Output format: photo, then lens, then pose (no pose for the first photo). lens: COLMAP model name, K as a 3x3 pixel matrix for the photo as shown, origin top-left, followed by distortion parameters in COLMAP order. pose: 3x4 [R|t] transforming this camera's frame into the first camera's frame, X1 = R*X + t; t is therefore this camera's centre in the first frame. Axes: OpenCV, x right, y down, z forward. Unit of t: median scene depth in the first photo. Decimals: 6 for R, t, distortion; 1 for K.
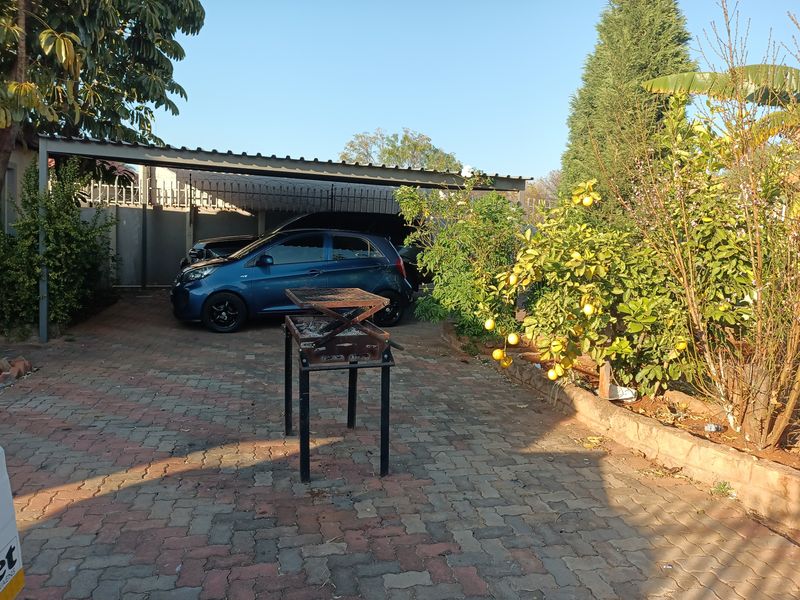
lens RADIAL K [[579.9, 0, 400.5], [0, 579.9, 299.3], [0, 0, 1]] dist [0.042822, -0.046426]
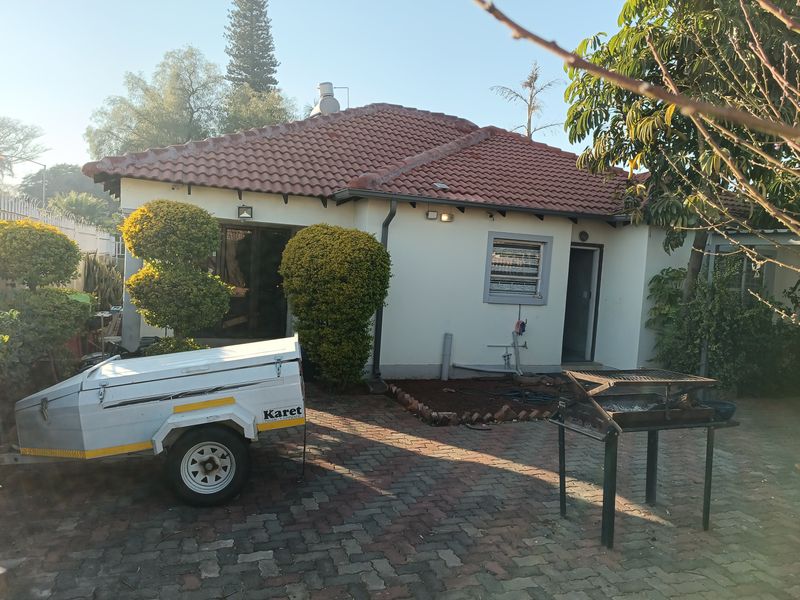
lens RADIAL K [[579.9, 0, 399.2], [0, 579.9, 296.7], [0, 0, 1]] dist [0.042822, -0.046426]
pose [[0.096814, 0.013138, -0.995216, 1.096348], [-0.141650, 0.989917, -0.000712, -0.106061], [0.985171, 0.141041, 0.097698, 0.499285]]
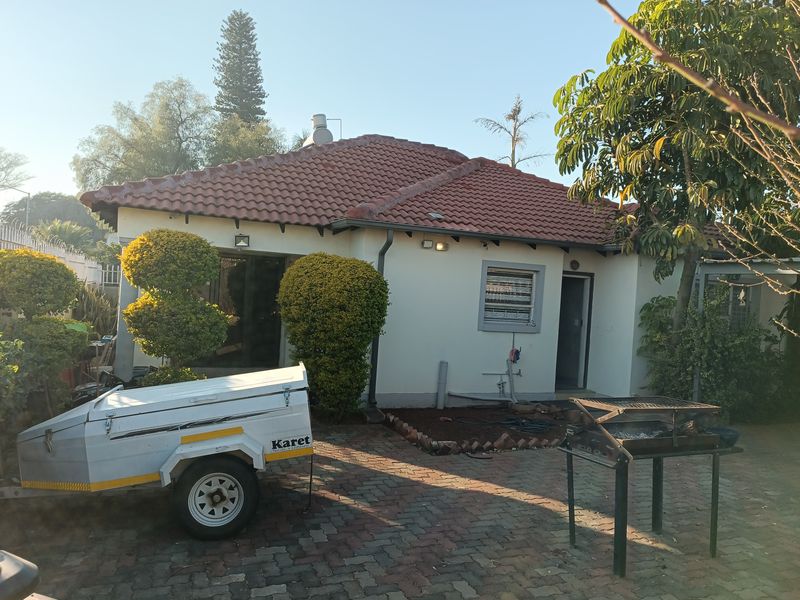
lens RADIAL K [[579.9, 0, 400.1], [0, 579.9, 296.1], [0, 0, 1]] dist [0.042822, -0.046426]
pose [[0.124560, -0.035732, -0.991568, 1.104863], [-0.139411, 0.988807, -0.053146, -0.099908], [0.982369, 0.144855, 0.118185, 0.443240]]
